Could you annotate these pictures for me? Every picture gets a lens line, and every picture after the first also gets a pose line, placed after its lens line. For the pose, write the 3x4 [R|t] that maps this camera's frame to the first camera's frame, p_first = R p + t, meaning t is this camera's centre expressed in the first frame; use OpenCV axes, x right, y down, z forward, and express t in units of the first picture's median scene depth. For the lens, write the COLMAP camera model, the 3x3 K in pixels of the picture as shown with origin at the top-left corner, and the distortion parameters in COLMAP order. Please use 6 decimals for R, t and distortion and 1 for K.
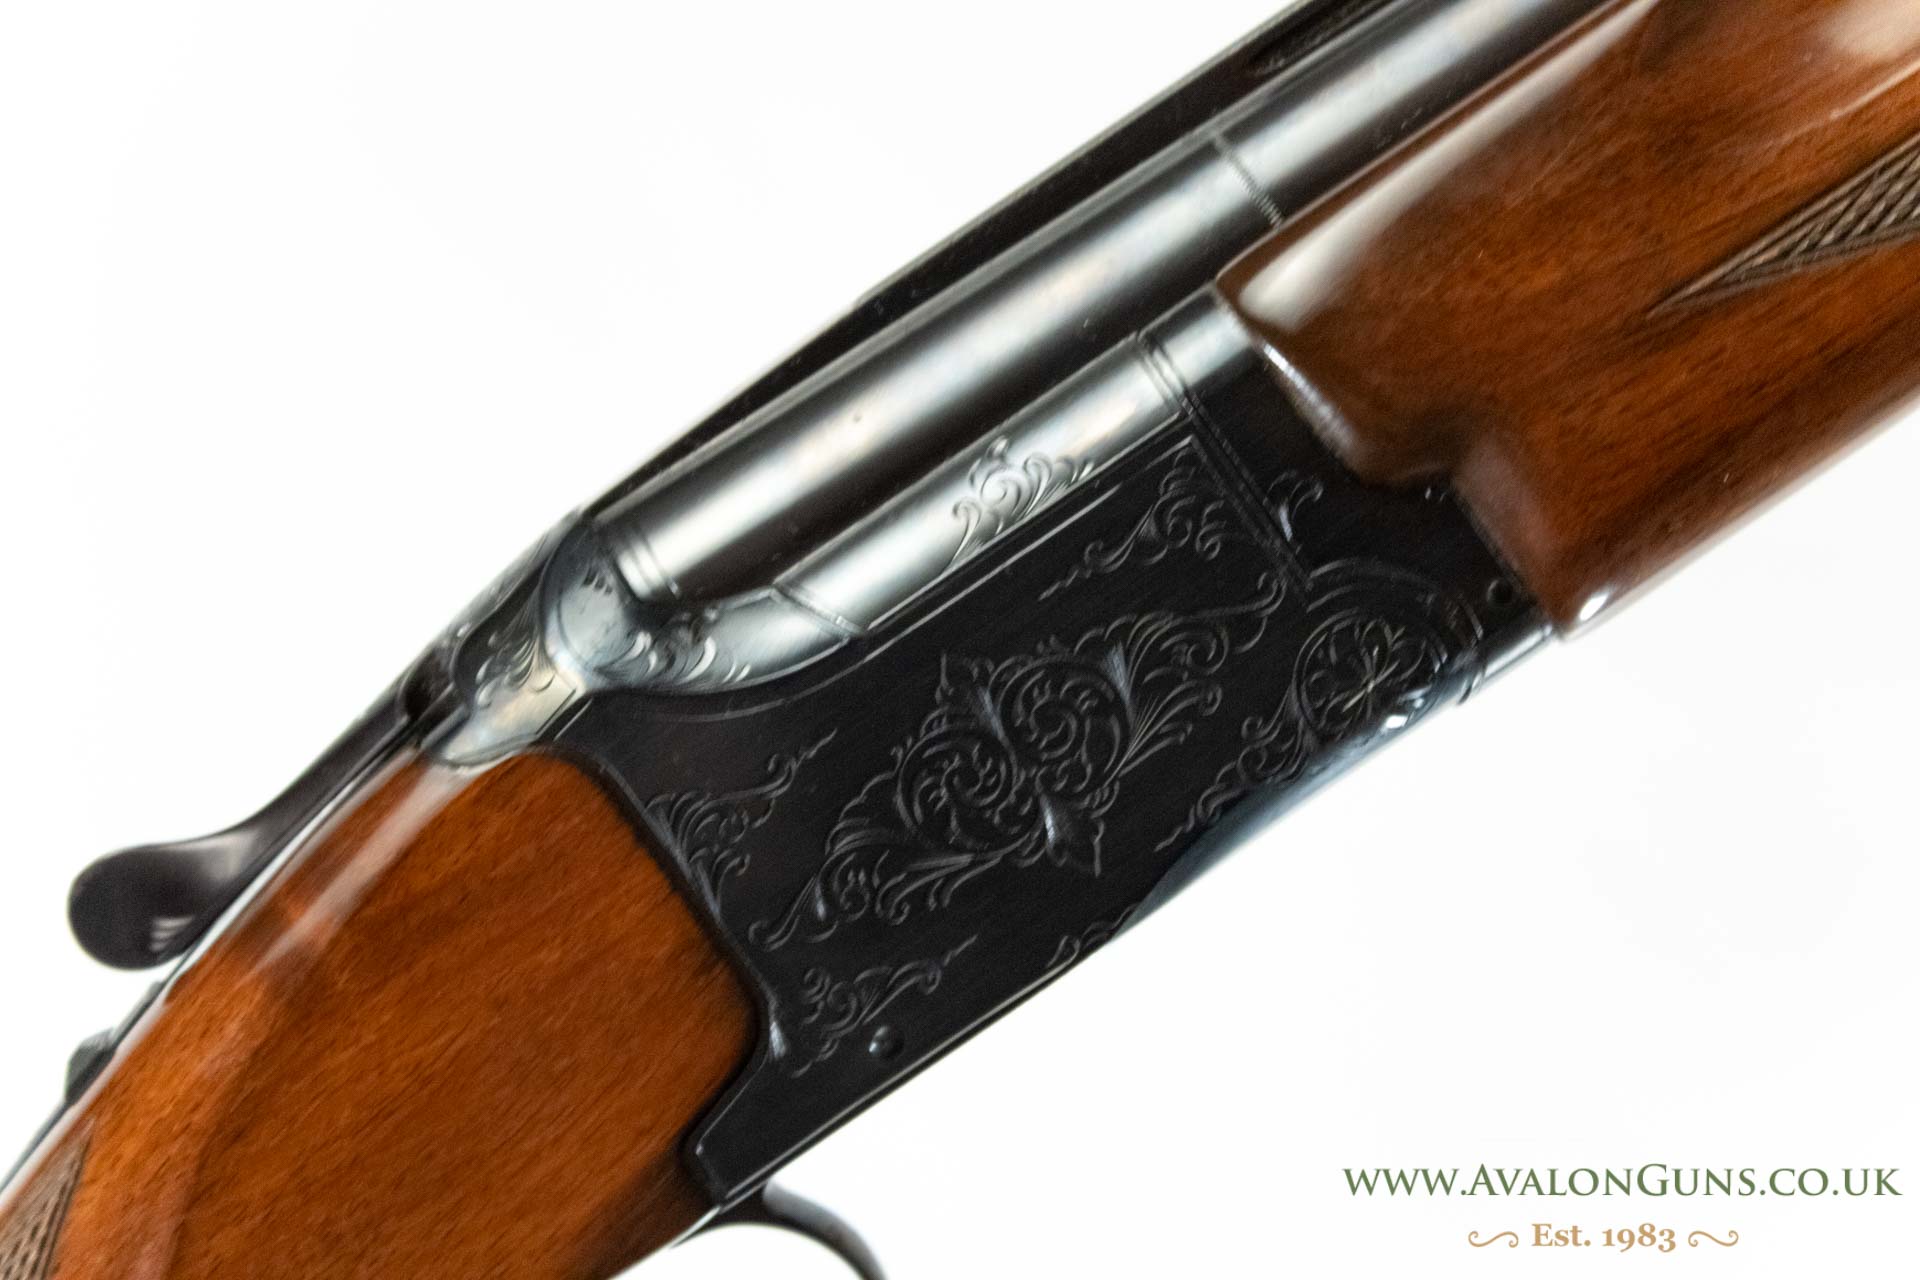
lens RADIAL K [[4886.0, 0, 960.6], [0, 4886.0, 640.7], [0, 0, 1]] dist [0.227470, 0.000000]
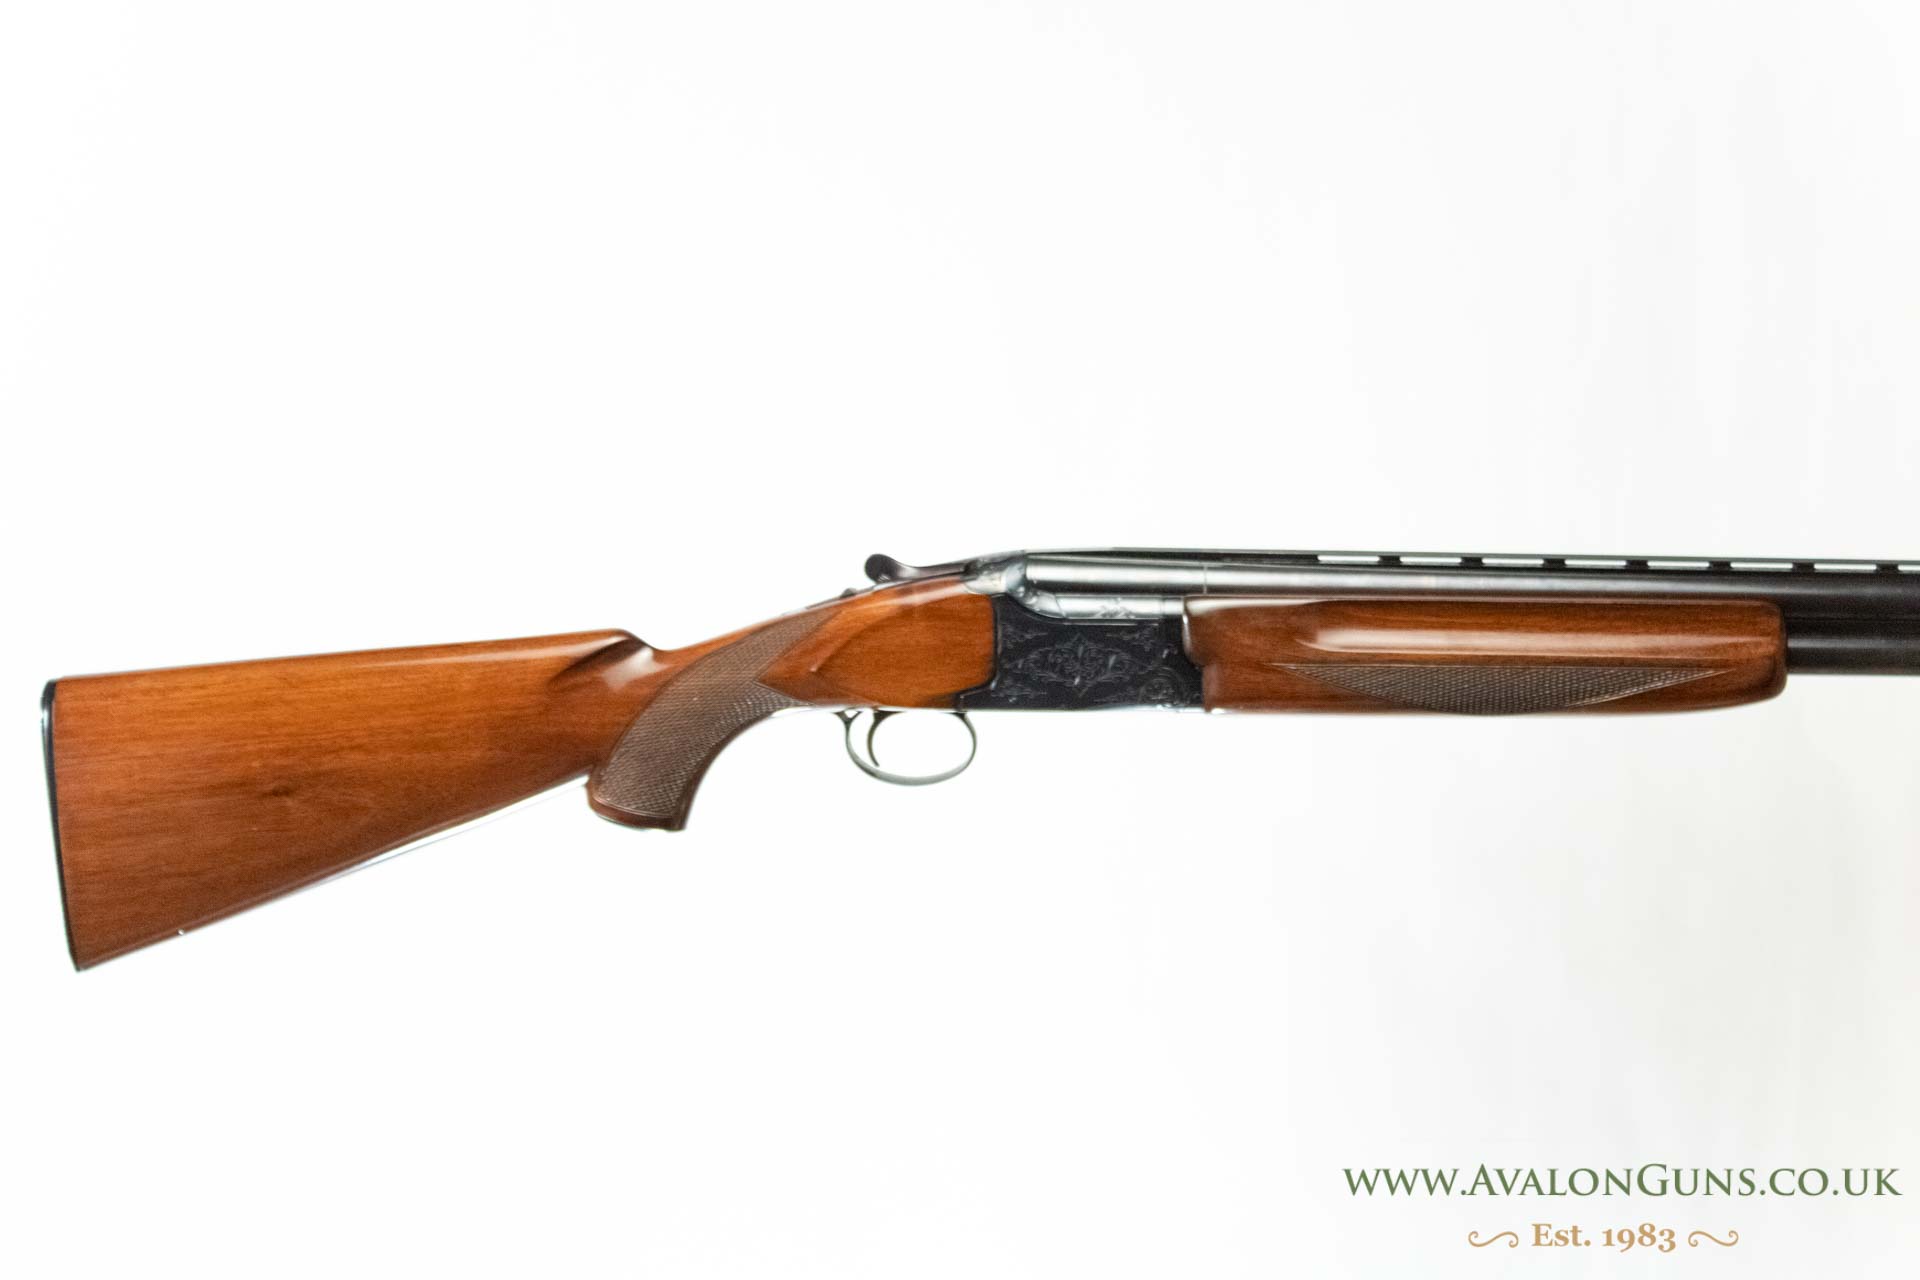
lens RADIAL K [[4398.0, 0, 959.9], [0, 4398.0, 639.6], [0, 0, 1]] dist [-0.008533, 0.000000]
pose [[0.822254, 0.568471, 0.027183, -0.185013], [-0.569065, 0.820569, 0.053204, -0.133190], [0.007939, -0.059216, 0.998214, -2.728976]]
